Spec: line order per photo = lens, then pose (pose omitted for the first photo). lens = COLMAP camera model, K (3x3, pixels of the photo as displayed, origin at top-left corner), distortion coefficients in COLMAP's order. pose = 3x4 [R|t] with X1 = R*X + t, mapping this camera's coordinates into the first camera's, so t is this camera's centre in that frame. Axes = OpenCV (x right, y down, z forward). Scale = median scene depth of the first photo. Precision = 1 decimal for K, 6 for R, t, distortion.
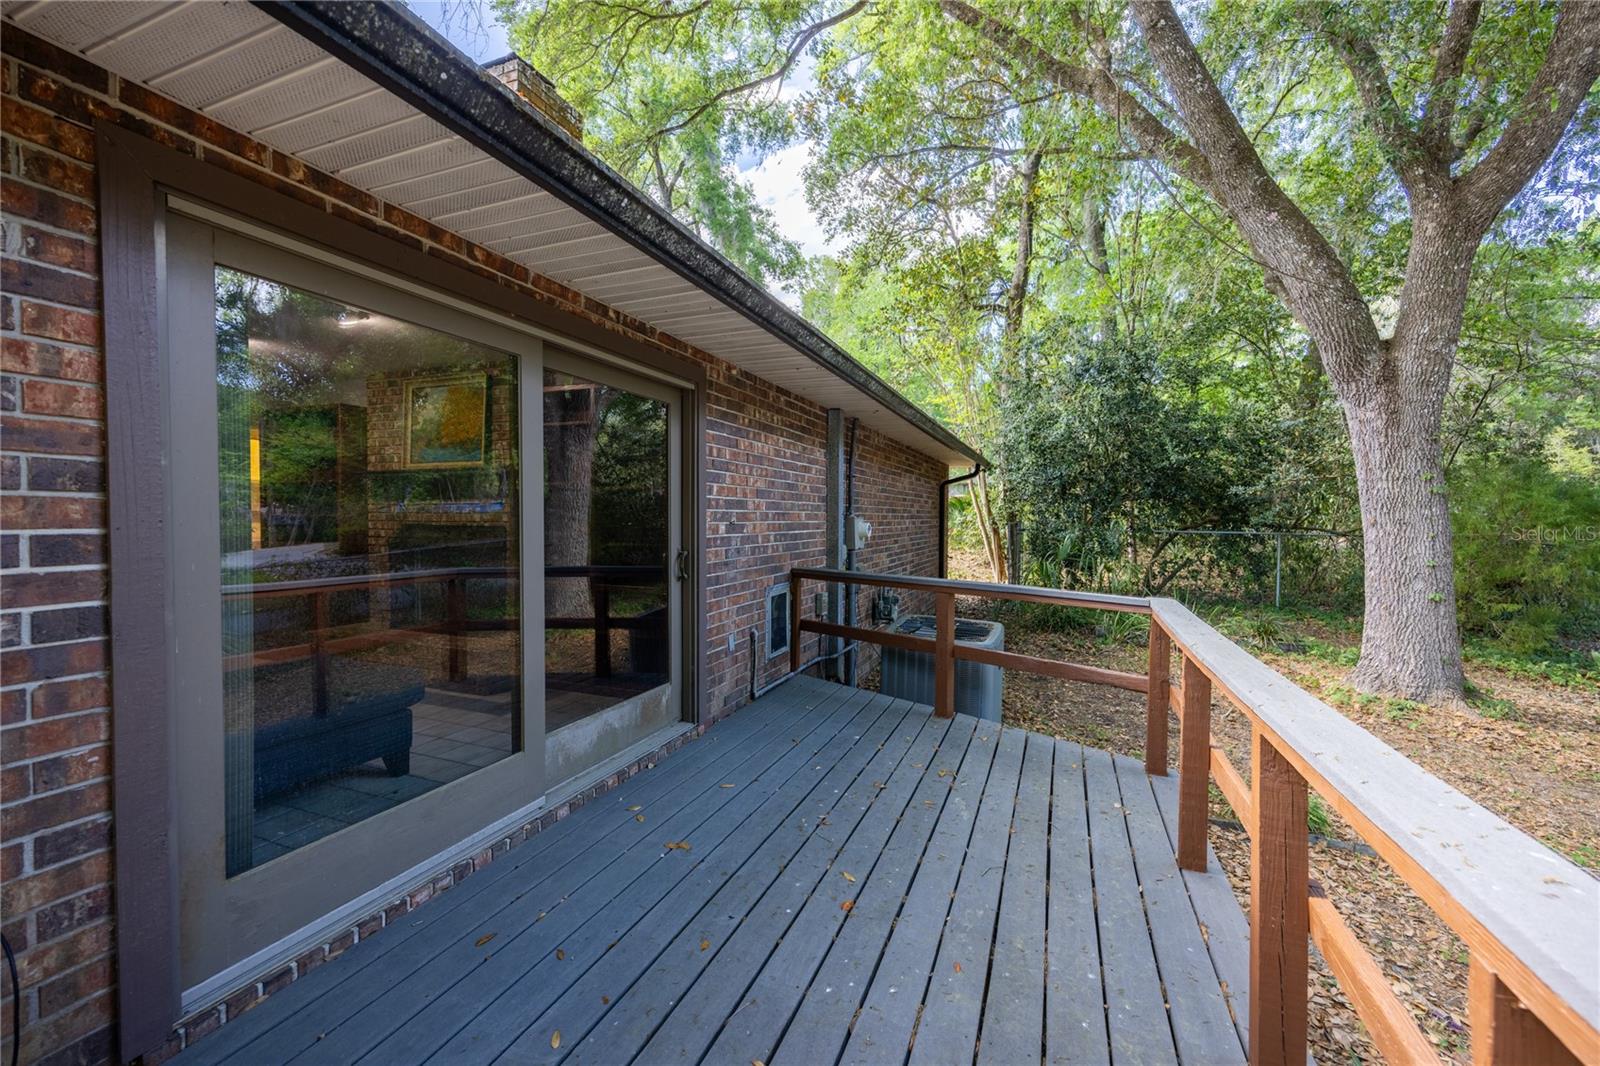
lens RADIAL K [[624.8, 0, 816.0], [0, 624.8, 532.0], [0, 0, 1]] dist [0.000000, -0.000268]
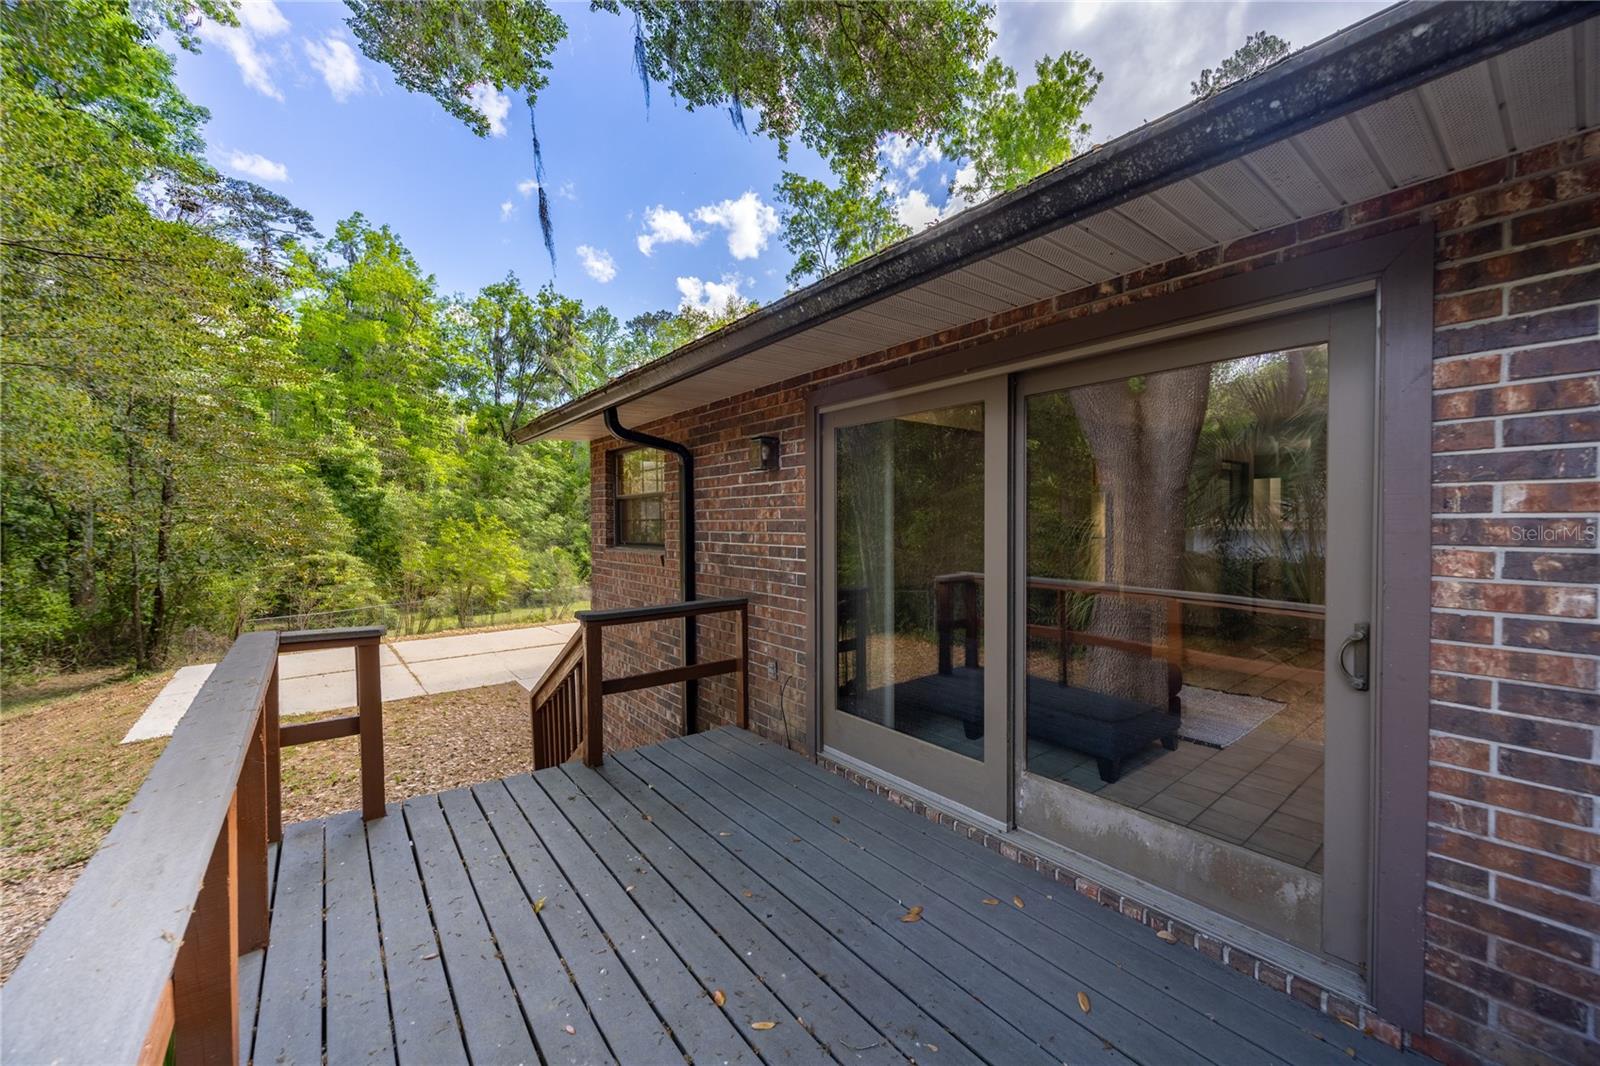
lens RADIAL K [[624.8, 0, 816.0], [0, 624.8, 532.0], [0, 0, 1]] dist [0.000000, -0.000268]
pose [[-0.503351, 0.011353, -0.864008, 0.648100], [-0.021382, 0.999444, 0.025590, -0.076398], [0.863818, 0.031355, -0.502828, 1.352803]]
